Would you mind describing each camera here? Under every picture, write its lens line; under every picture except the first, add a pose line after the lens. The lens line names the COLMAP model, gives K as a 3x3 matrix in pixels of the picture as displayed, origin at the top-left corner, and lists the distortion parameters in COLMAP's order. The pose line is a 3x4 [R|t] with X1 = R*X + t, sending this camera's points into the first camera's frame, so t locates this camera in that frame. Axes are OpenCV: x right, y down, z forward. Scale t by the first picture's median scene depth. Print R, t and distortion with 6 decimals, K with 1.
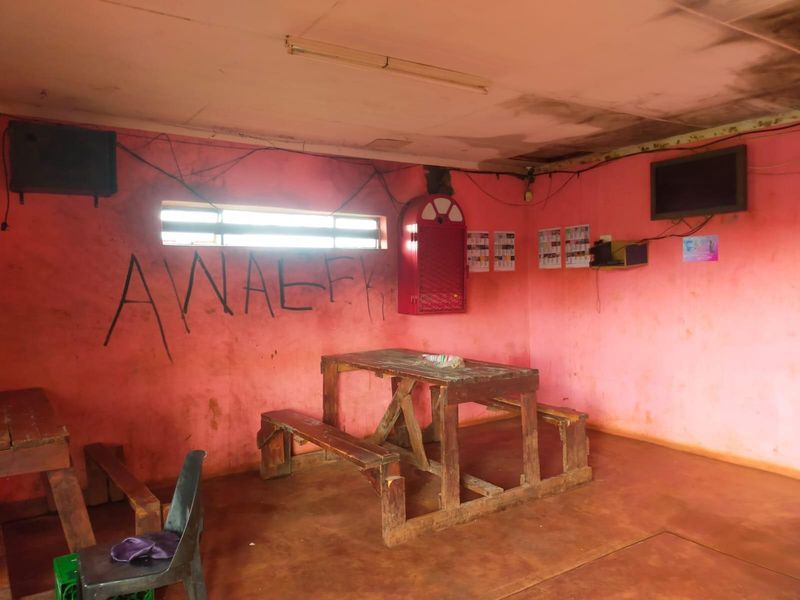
lens RADIAL K [[617.7, 0, 399.0], [0, 617.7, 302.5], [0, 0, 1]] dist [0.099290, -0.114494]
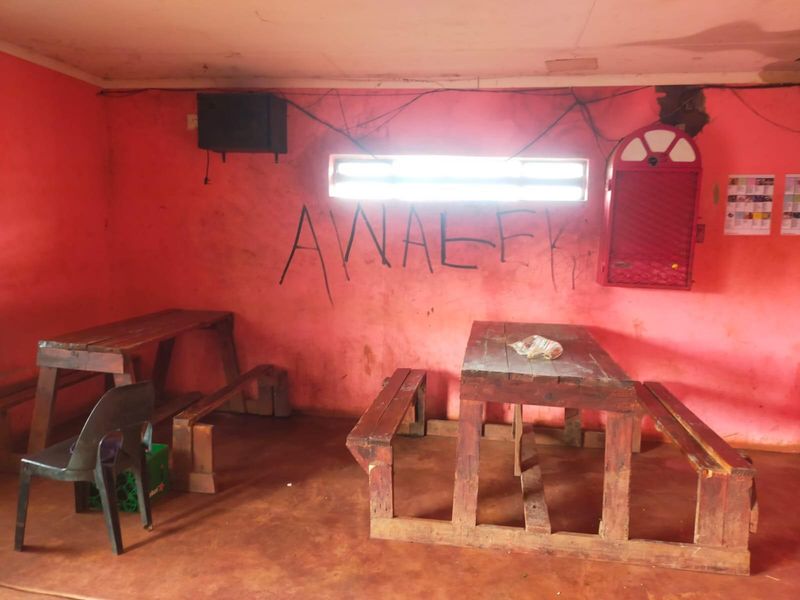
lens RADIAL K [[617.7, 0, 399.0], [0, 617.7, 302.5], [0, 0, 1]] dist [0.099290, -0.114494]
pose [[0.722403, 0.120299, -0.680927, 0.430018], [-0.065856, 0.992244, 0.105431, -0.029453], [0.688329, -0.031320, 0.724723, 0.285589]]
